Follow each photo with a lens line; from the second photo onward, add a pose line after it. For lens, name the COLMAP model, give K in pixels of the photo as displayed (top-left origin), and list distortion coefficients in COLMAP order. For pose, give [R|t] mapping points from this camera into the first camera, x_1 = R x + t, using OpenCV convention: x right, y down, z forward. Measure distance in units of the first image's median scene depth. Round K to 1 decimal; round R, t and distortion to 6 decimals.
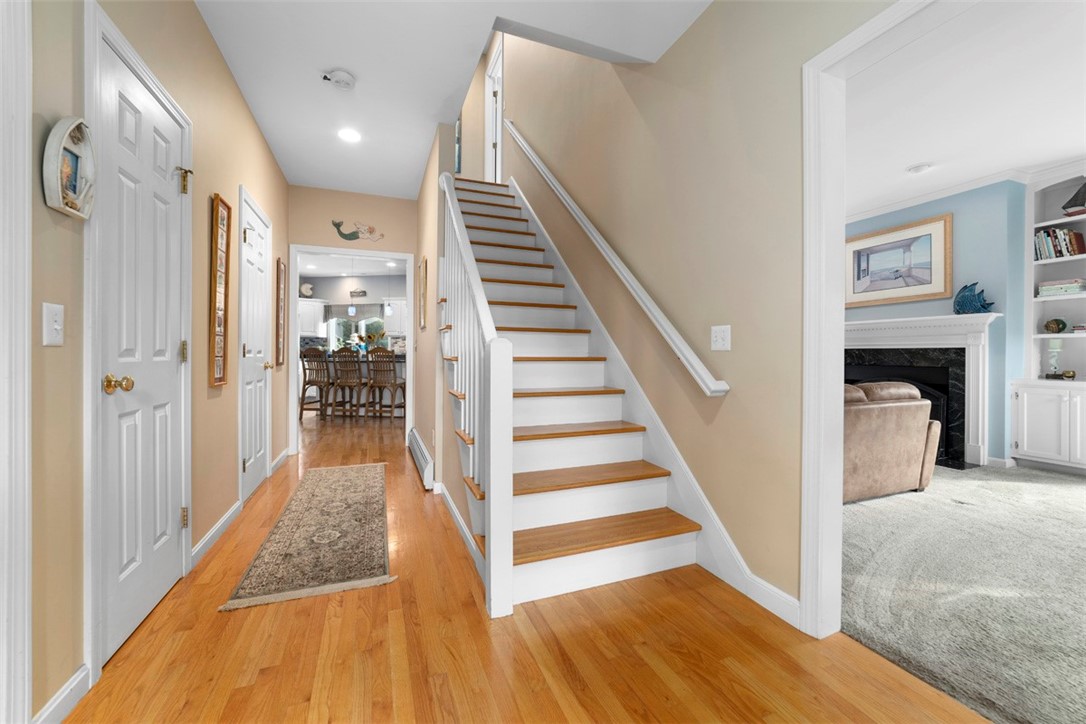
lens RADIAL K [[427.5, 0, 544.1], [0, 427.5, 357.5], [0, 0, 1]] dist [0.000602, 0.000158]
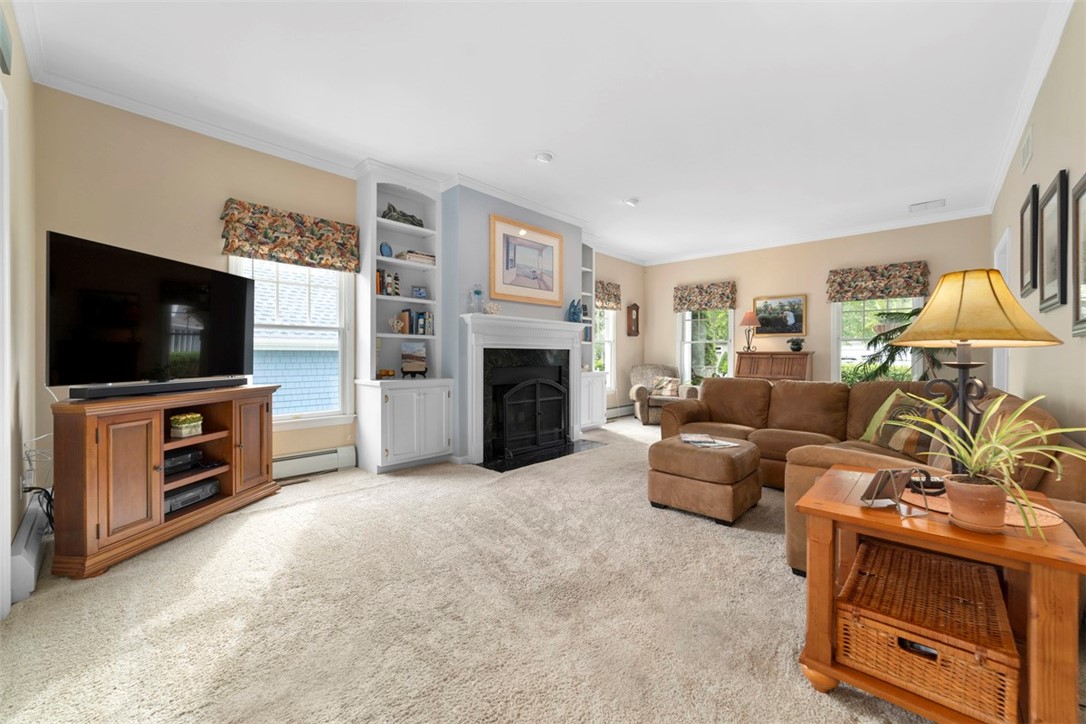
lens RADIAL K [[427.5, 0, 544.1], [0, 427.5, 357.5], [0, 0, 1]] dist [0.000602, 0.000158]
pose [[-0.427759, -0.008867, 0.903849, -0.095210], [0.004852, 0.999915, 0.012105, -0.013593], [-0.903880, 0.009564, -0.427680, 1.457149]]
